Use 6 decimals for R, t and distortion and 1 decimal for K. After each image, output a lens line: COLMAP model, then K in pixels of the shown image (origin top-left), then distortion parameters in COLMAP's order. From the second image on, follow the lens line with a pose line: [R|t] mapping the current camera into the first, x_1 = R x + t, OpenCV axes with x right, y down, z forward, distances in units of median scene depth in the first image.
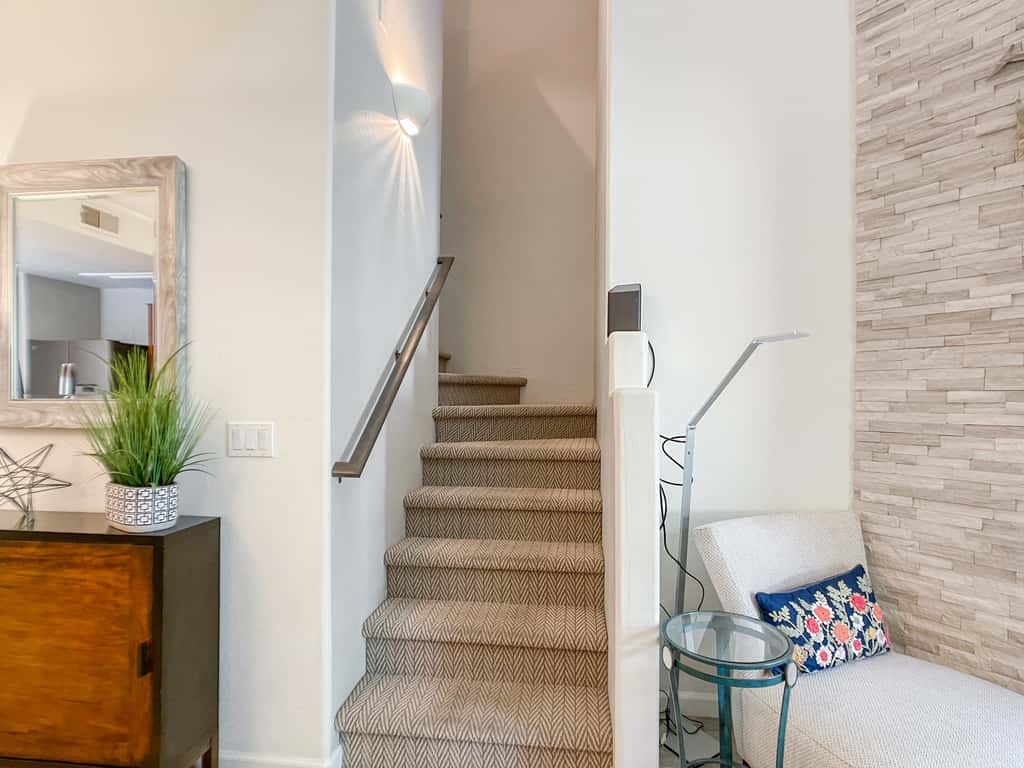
lens RADIAL K [[508.1, 0, 514.8], [0, 508.1, 393.8], [0, 0, 1]] dist [-0.013684, 0.000289]
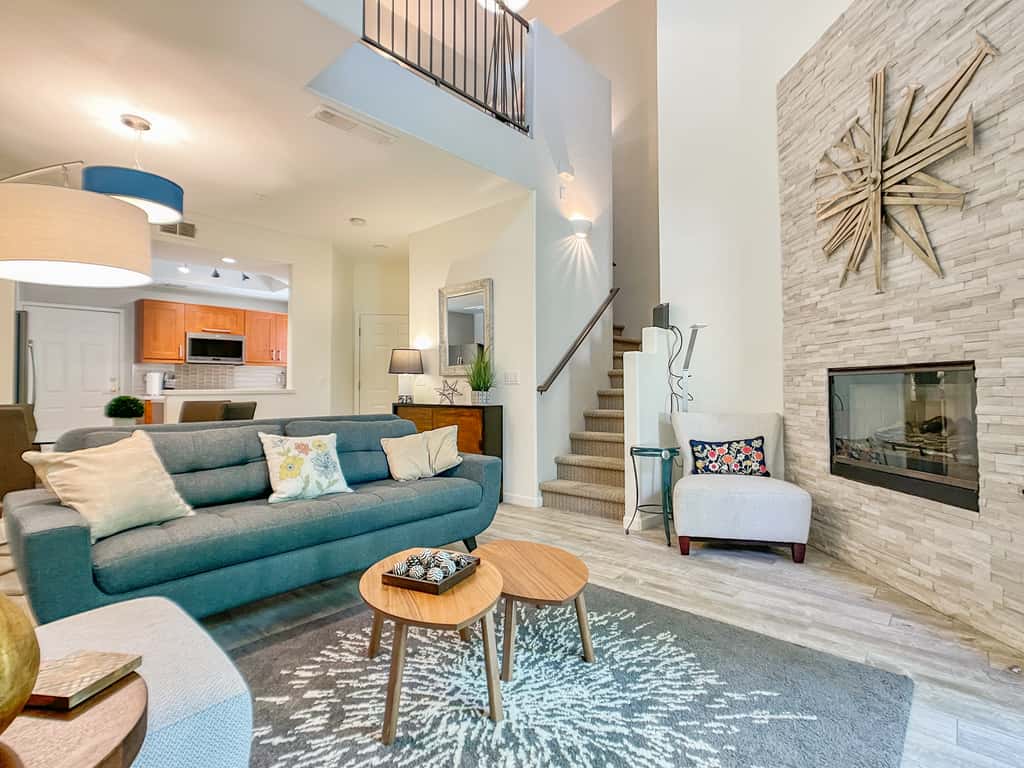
lens RADIAL K [[508.1, 0, 512.0], [0, 508.1, 380.2], [0, 0, 1]] dist [-0.013684, 0.000289]
pose [[0.806151, -0.014552, -0.591531, 1.119768], [0.009959, 0.999890, -0.011025, 0.137204], [0.591626, 0.002997, 0.806207, -1.236407]]
